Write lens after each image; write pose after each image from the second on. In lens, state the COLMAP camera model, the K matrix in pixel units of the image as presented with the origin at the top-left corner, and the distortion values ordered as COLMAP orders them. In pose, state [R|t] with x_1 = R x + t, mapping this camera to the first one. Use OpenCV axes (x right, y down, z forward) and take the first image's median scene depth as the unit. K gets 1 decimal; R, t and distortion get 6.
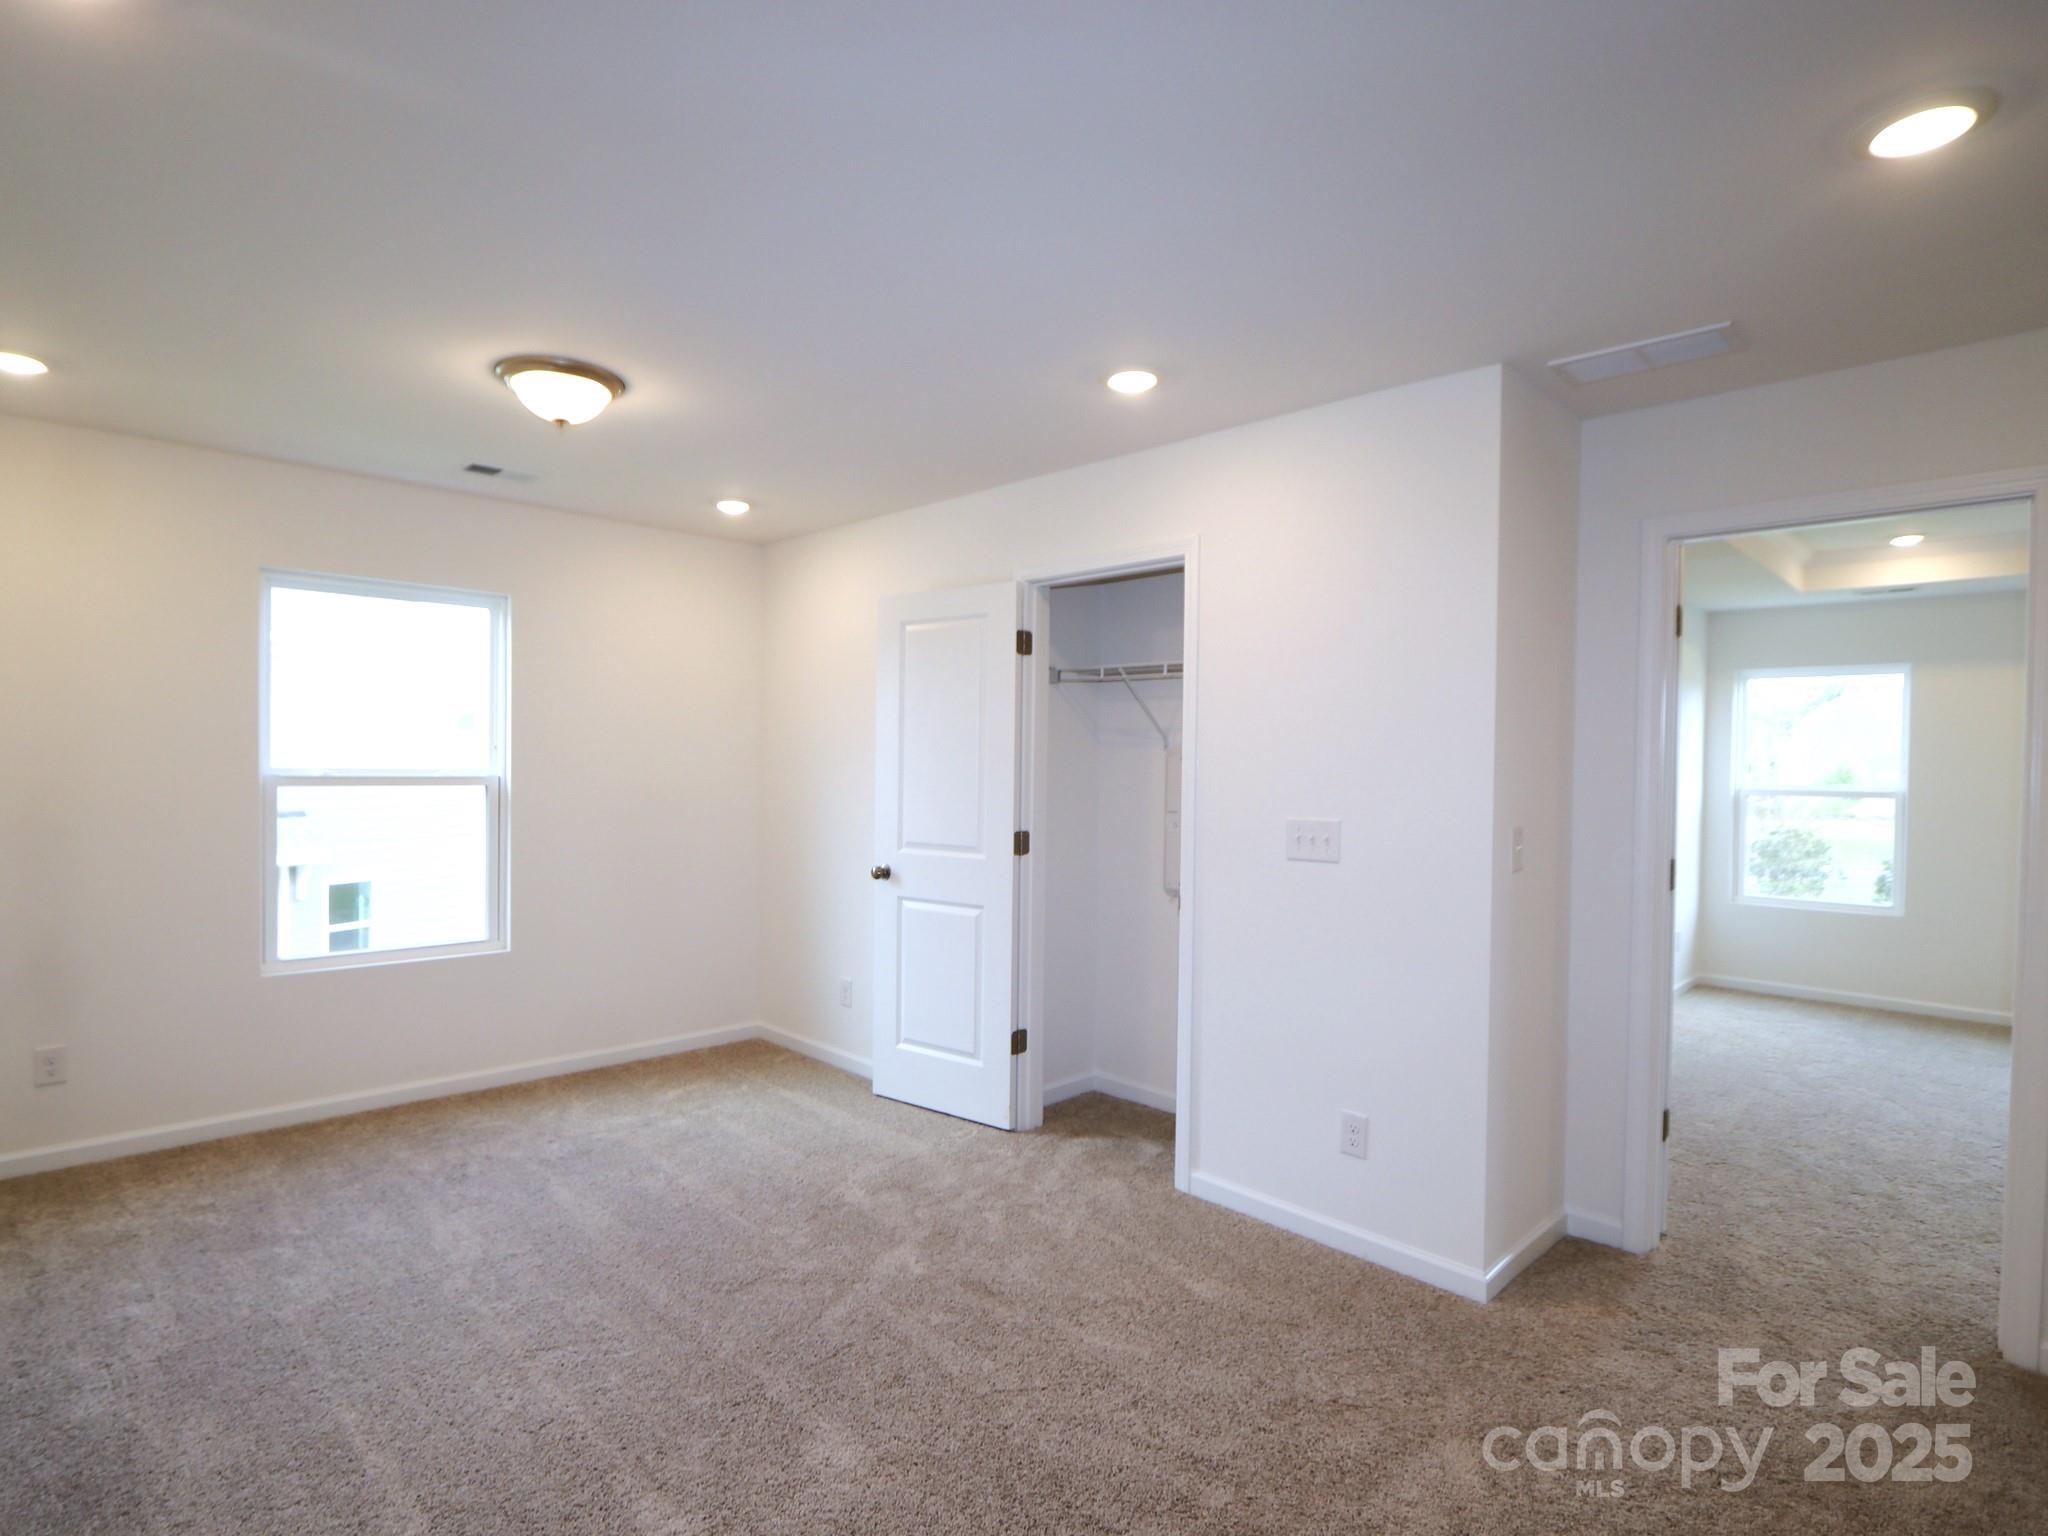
lens RADIAL K [[1068.1, 0, 1021.8], [0, 1068.1, 779.9], [0, 0, 1]] dist [-0.003479, -0.000065]
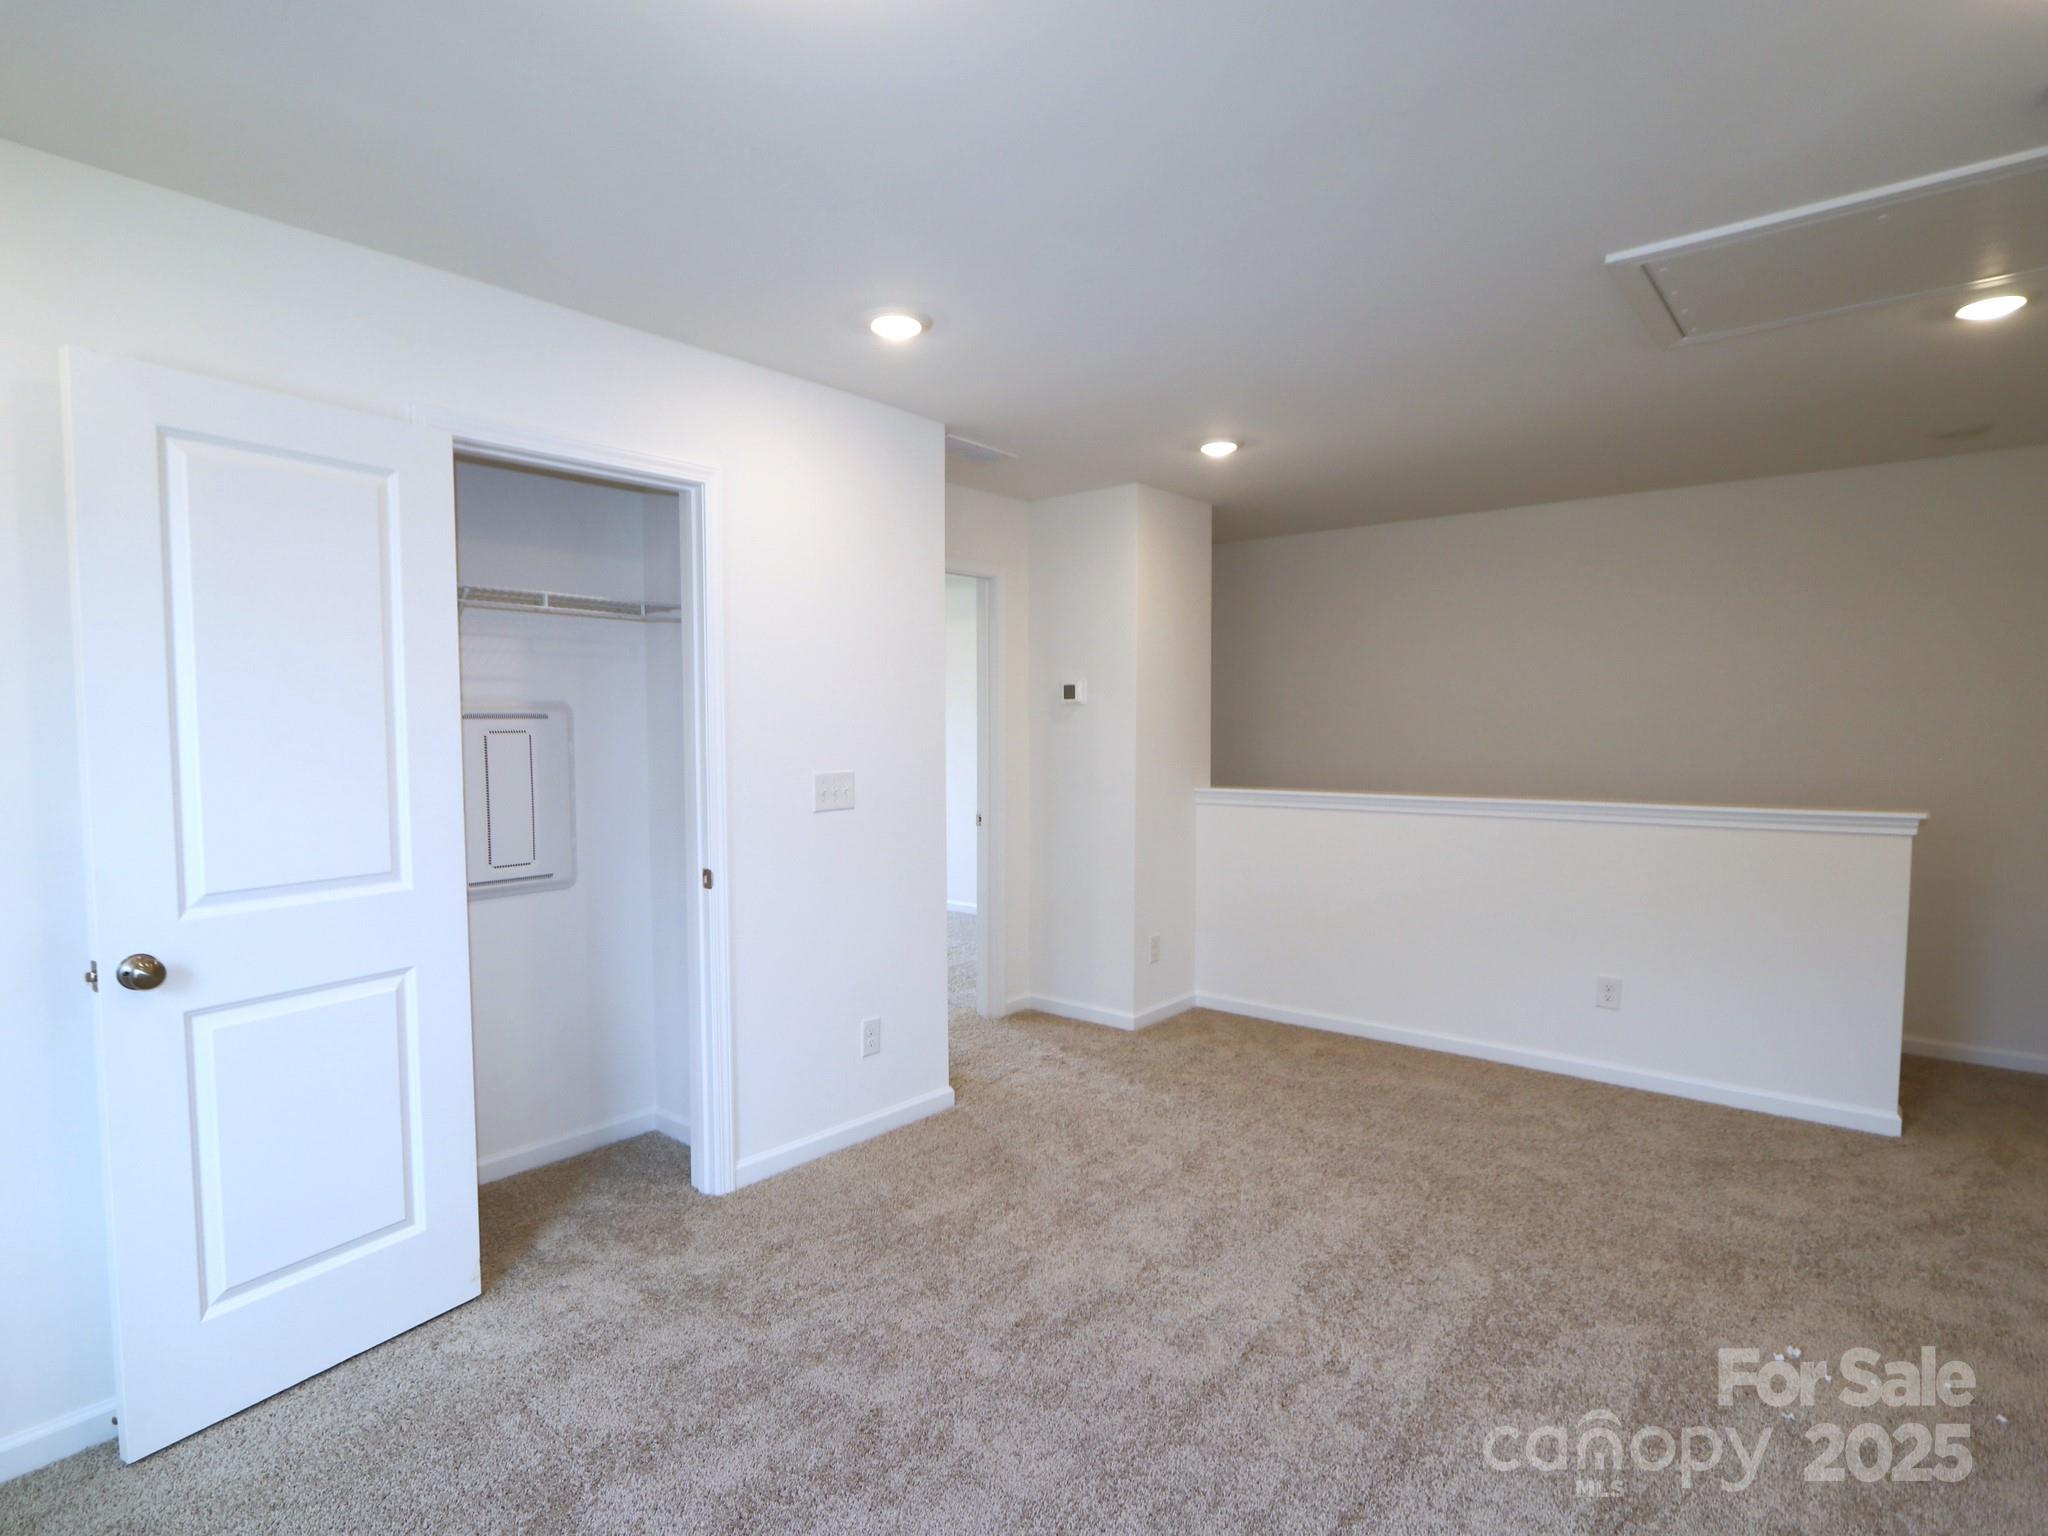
lens RADIAL K [[1068.1, 0, 1021.8], [0, 1068.1, 779.9], [0, 0, 1]] dist [-0.003479, -0.000065]
pose [[-0.082488, -0.069419, 0.994171, -0.673481], [0.018362, 0.997296, 0.071161, -0.023762], [-0.996423, 0.024125, -0.080990, 0.731959]]
